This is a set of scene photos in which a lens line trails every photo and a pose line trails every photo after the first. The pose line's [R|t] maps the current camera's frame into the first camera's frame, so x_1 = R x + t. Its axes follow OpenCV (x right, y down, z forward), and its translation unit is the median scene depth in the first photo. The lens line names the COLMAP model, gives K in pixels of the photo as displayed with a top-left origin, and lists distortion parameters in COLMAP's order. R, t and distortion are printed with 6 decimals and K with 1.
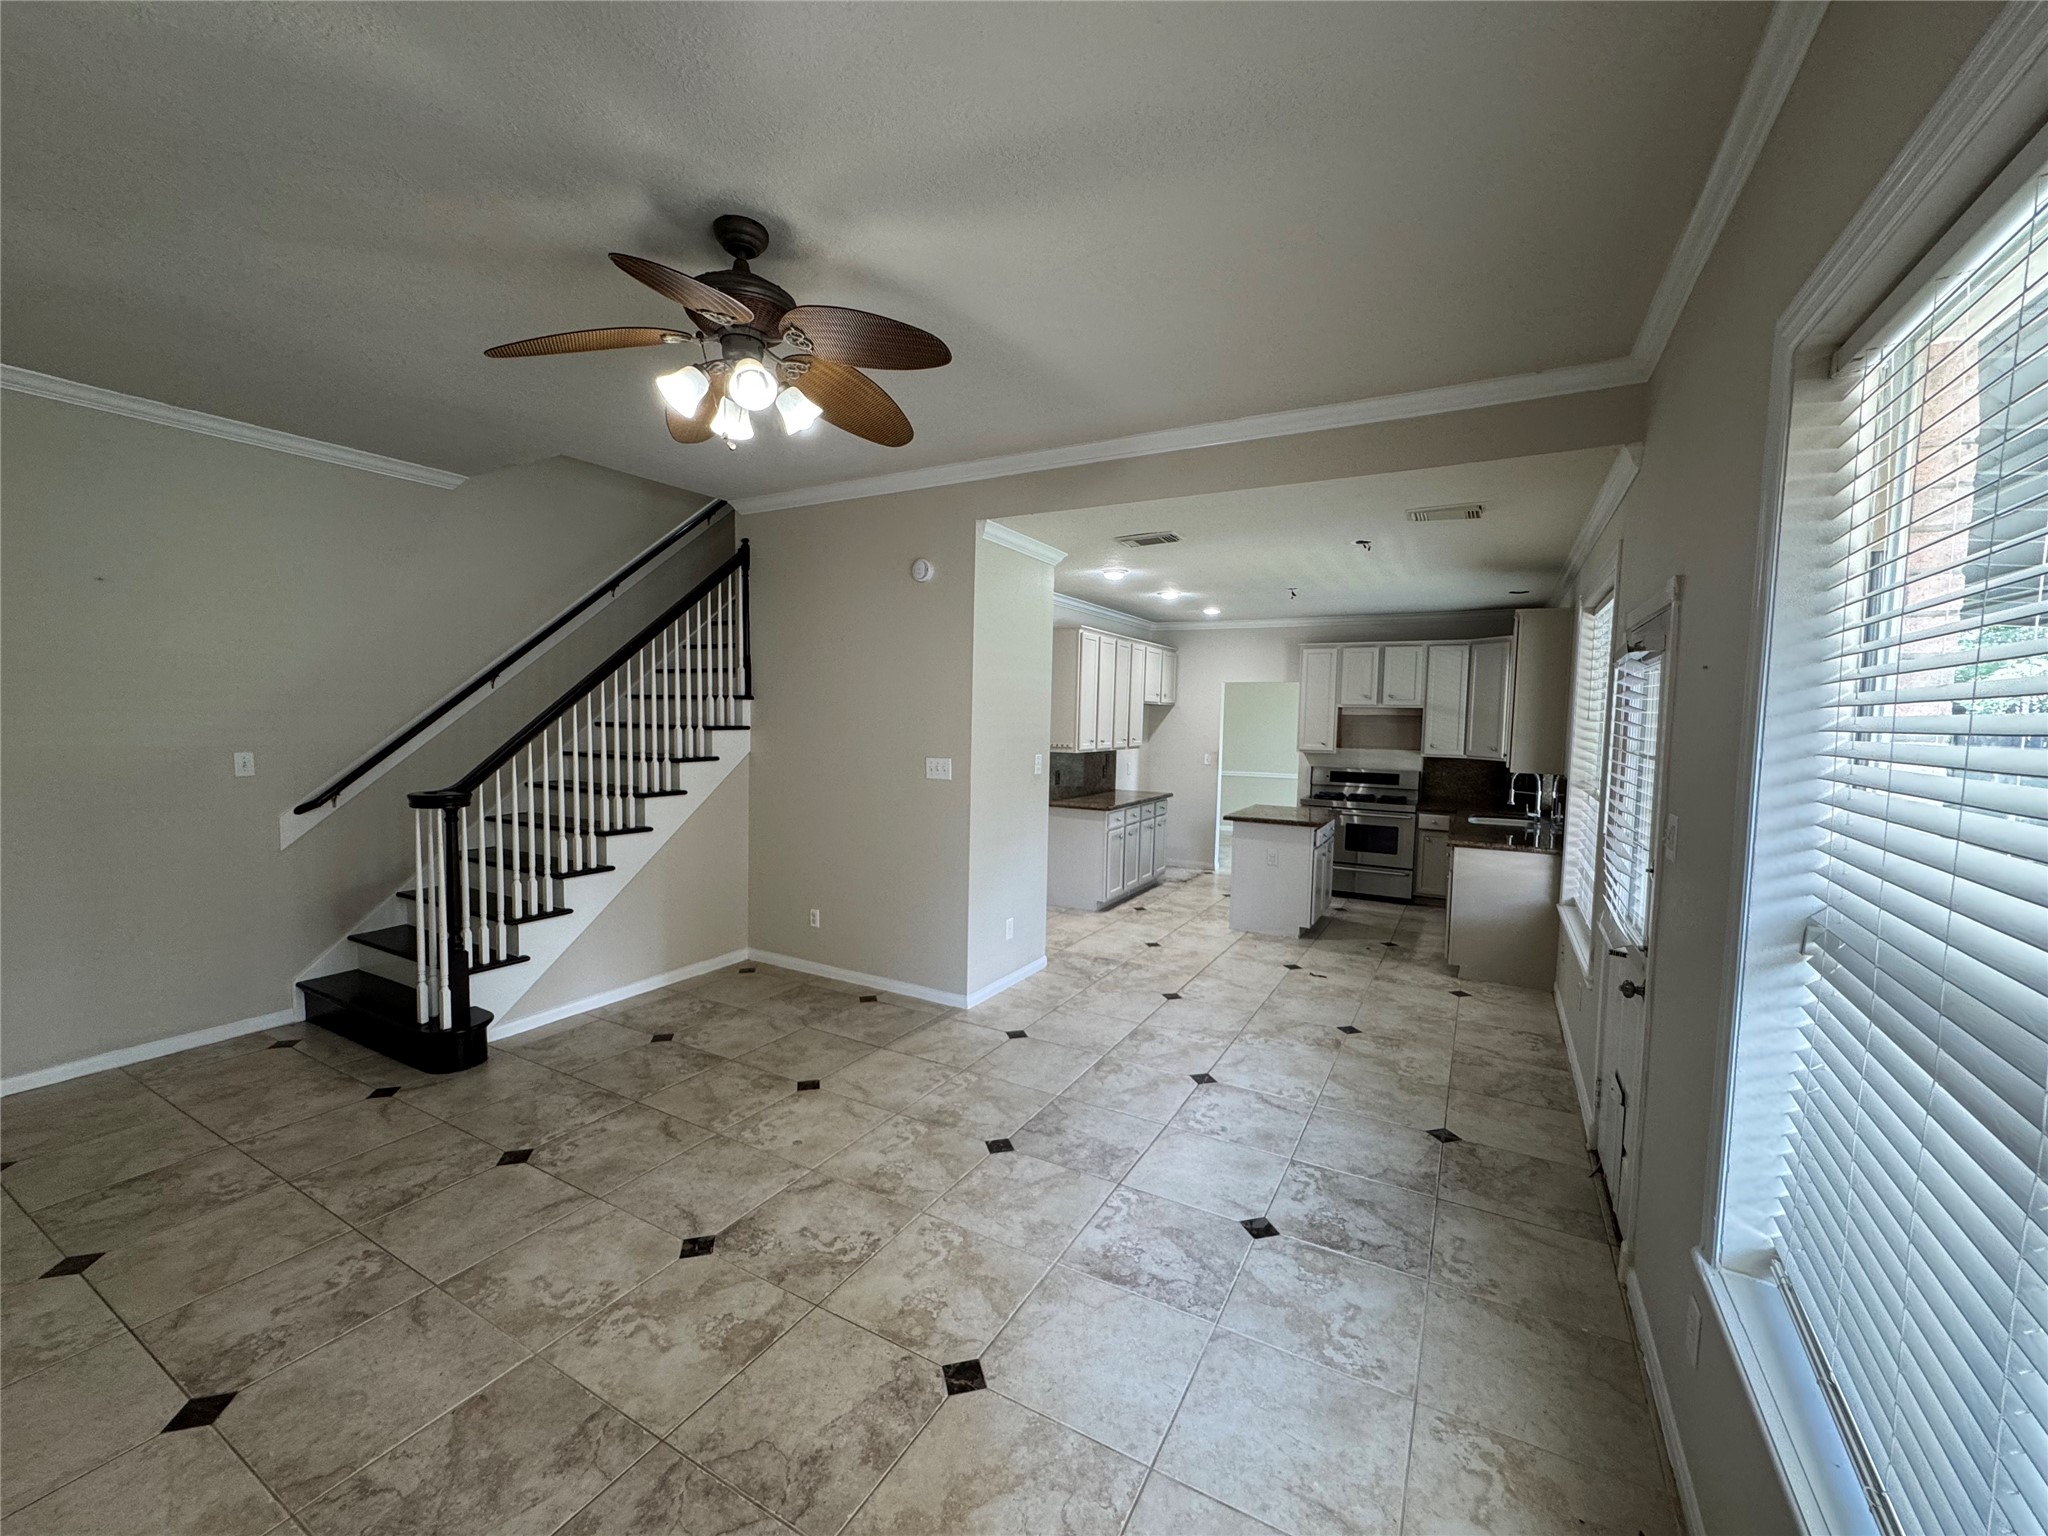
lens RADIAL K [[819.8, 0, 1024.1], [0, 819.8, 773.9], [0, 0, 1]] dist [-0.003680, 0.000678]
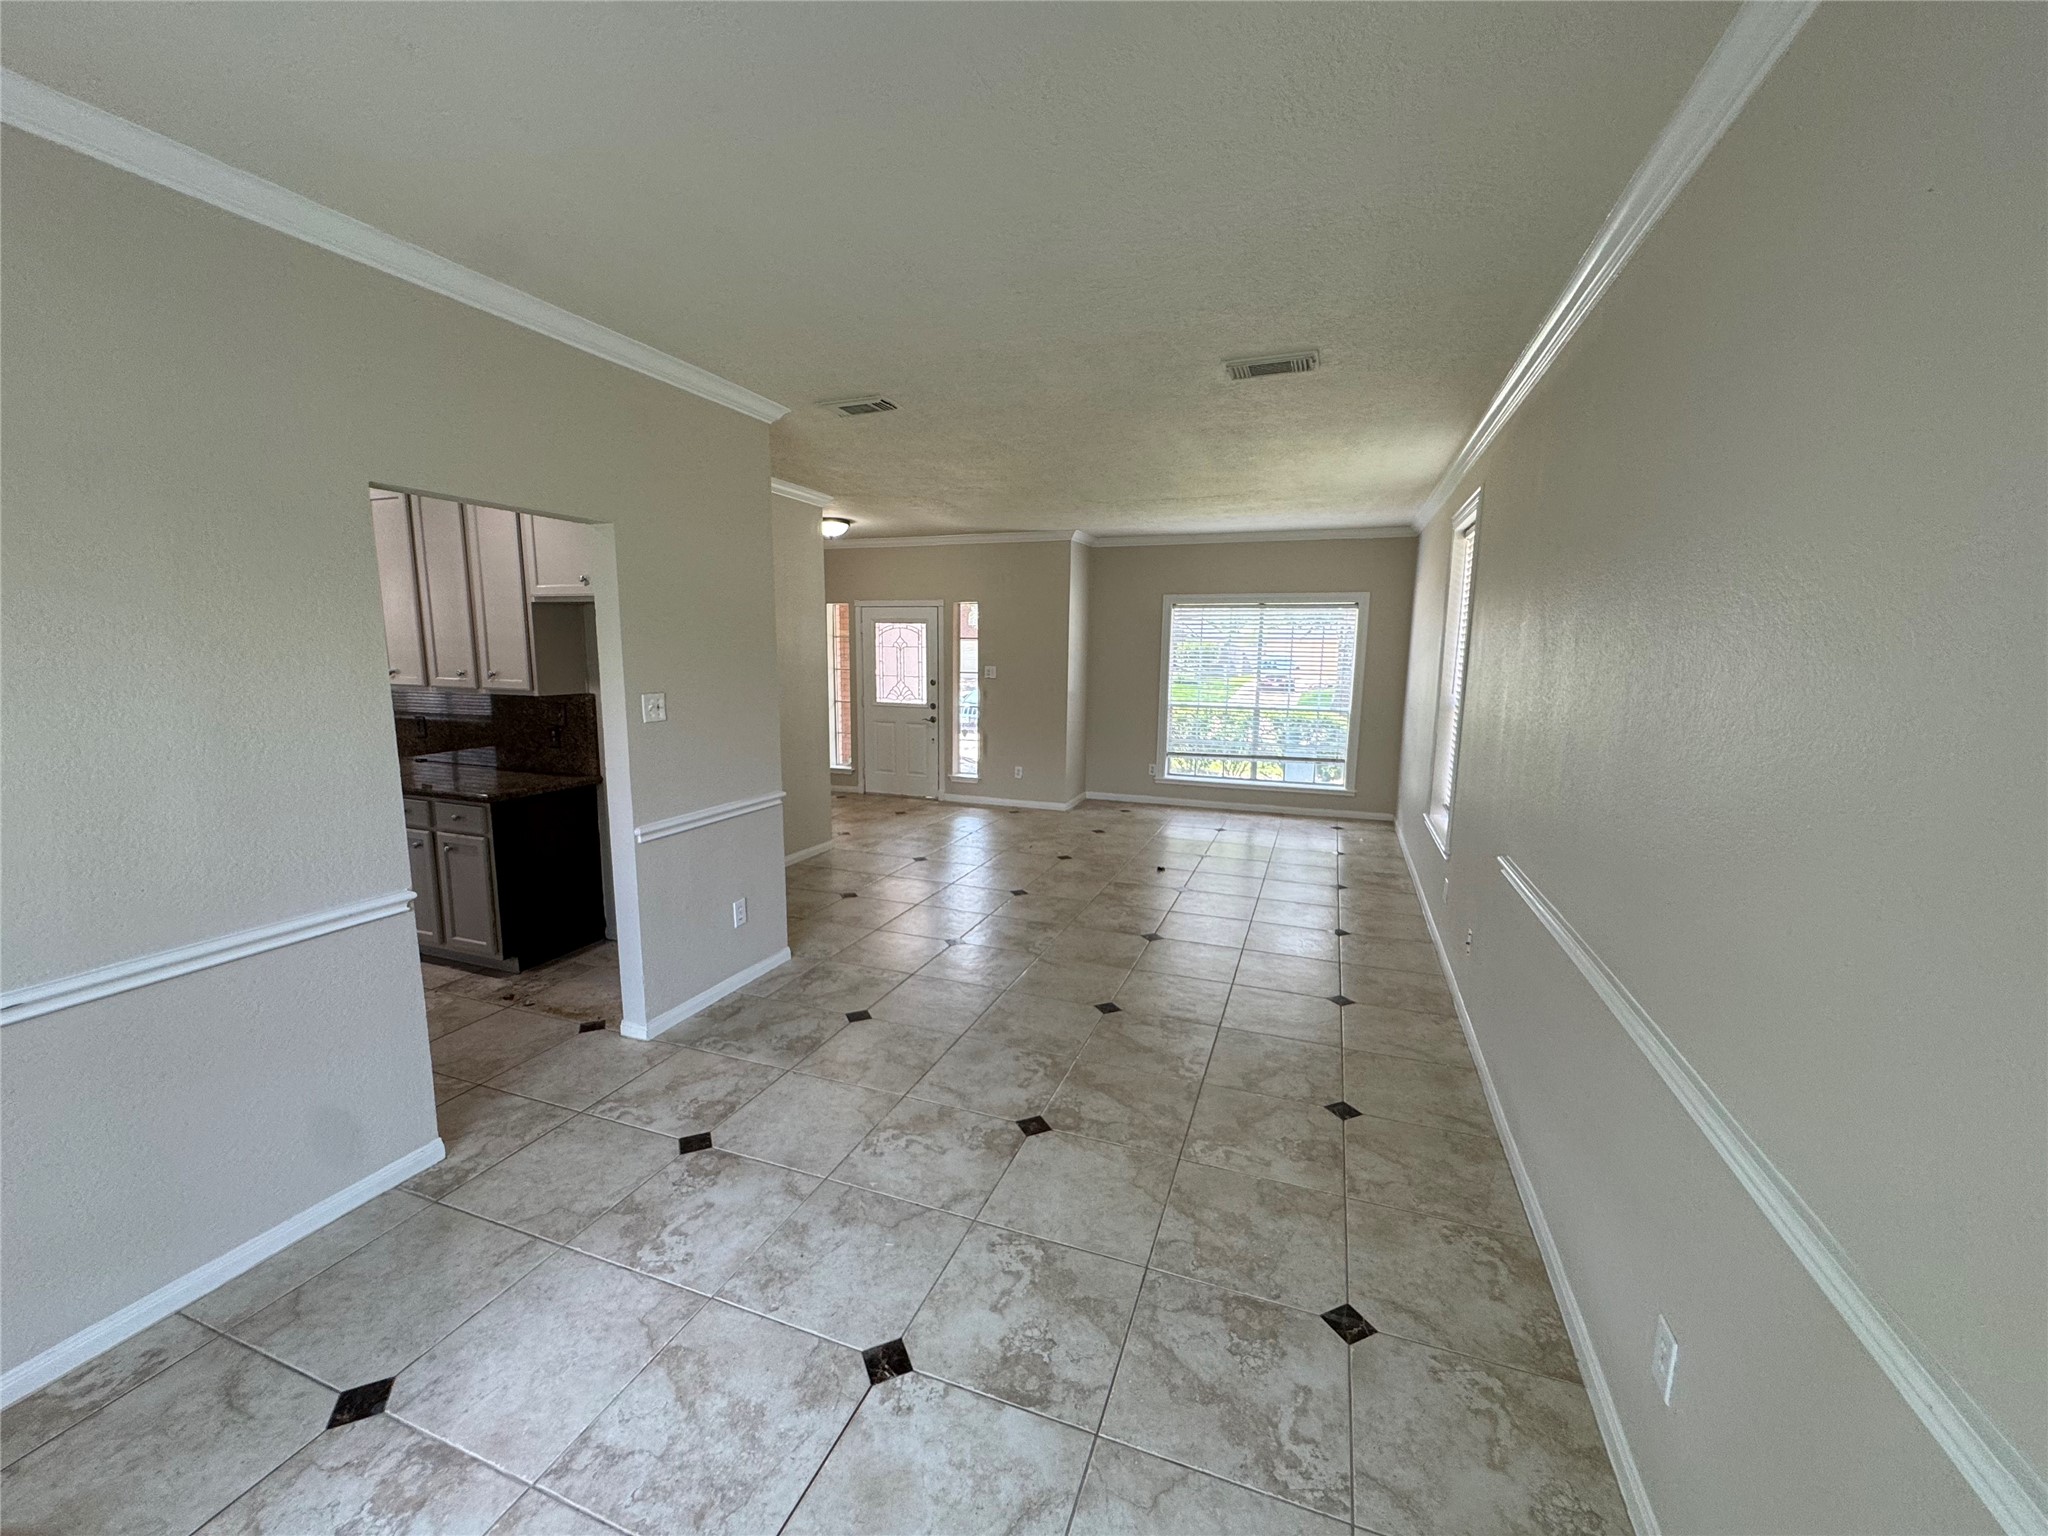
lens RADIAL K [[819.8, 0, 1023.3], [0, 819.8, 764.9], [0, 0, 1]] dist [-0.003680, 0.000678]
pose [[0.157397, 0.126387, -0.979414, 1.422483], [-0.077730, 0.990285, 0.115298, -0.146340], [0.984471, 0.057982, 0.165692, 2.571958]]
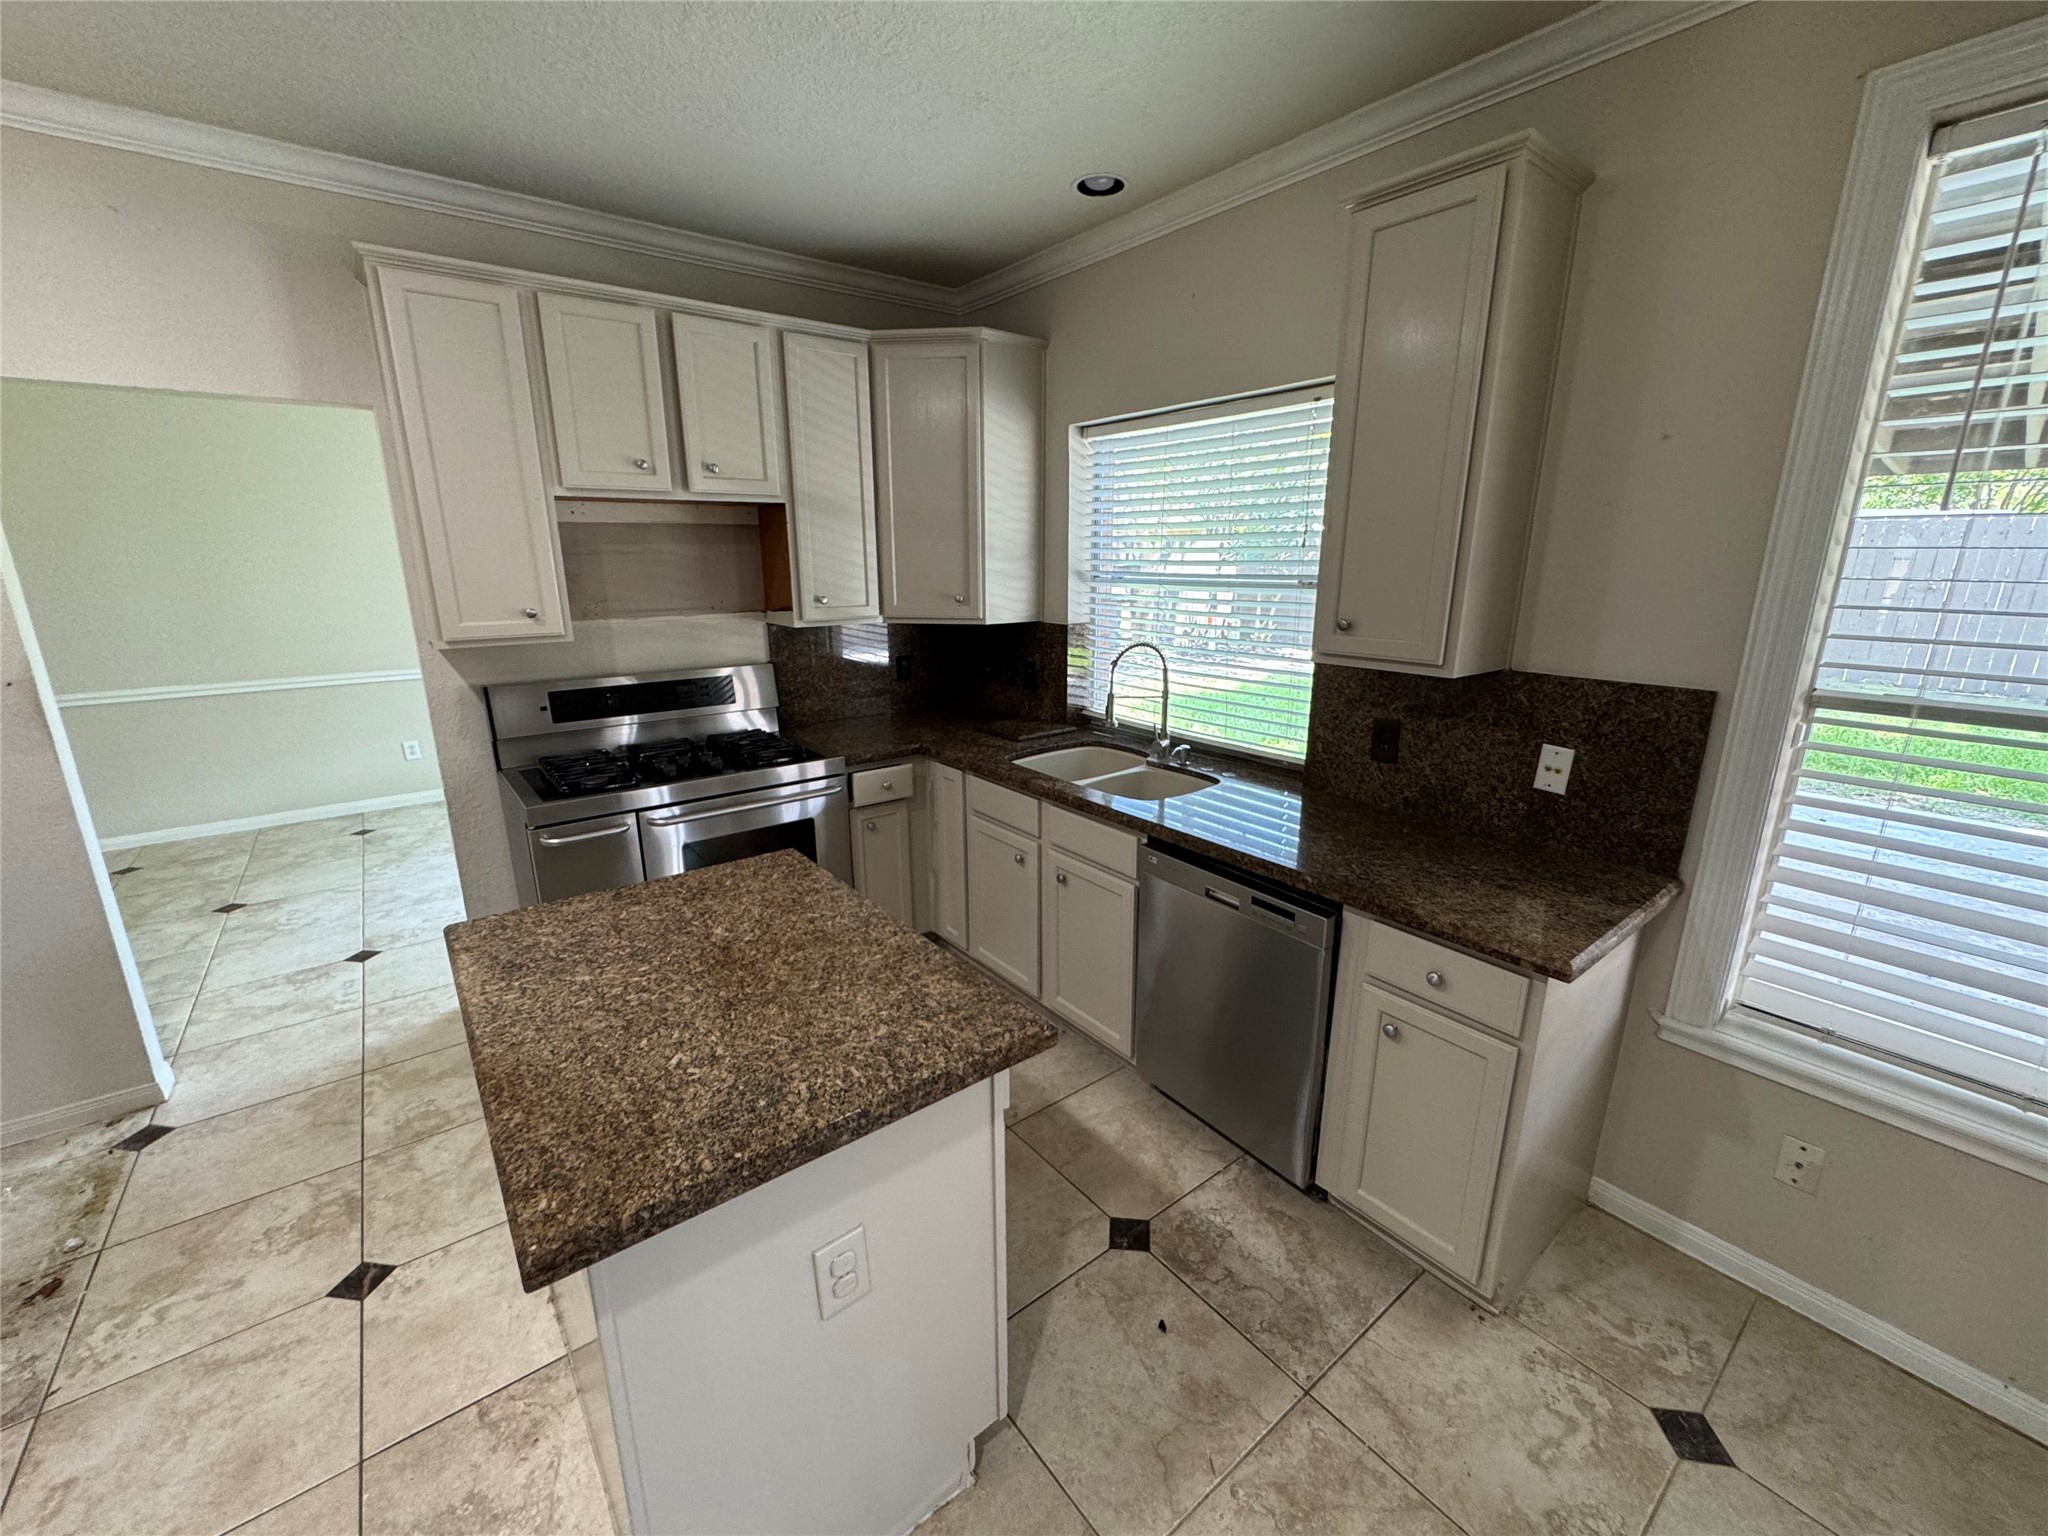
lens RADIAL K [[819.8, 0, 1021.3], [0, 819.8, 768.8], [0, 0, 1]] dist [-0.003680, 0.000678]
pose [[0.385818, -0.254445, 0.886793, 0.293702], [0.073185, 0.966627, 0.245511, -0.088945], [-0.919667, -0.029823, 0.391564, 1.448387]]
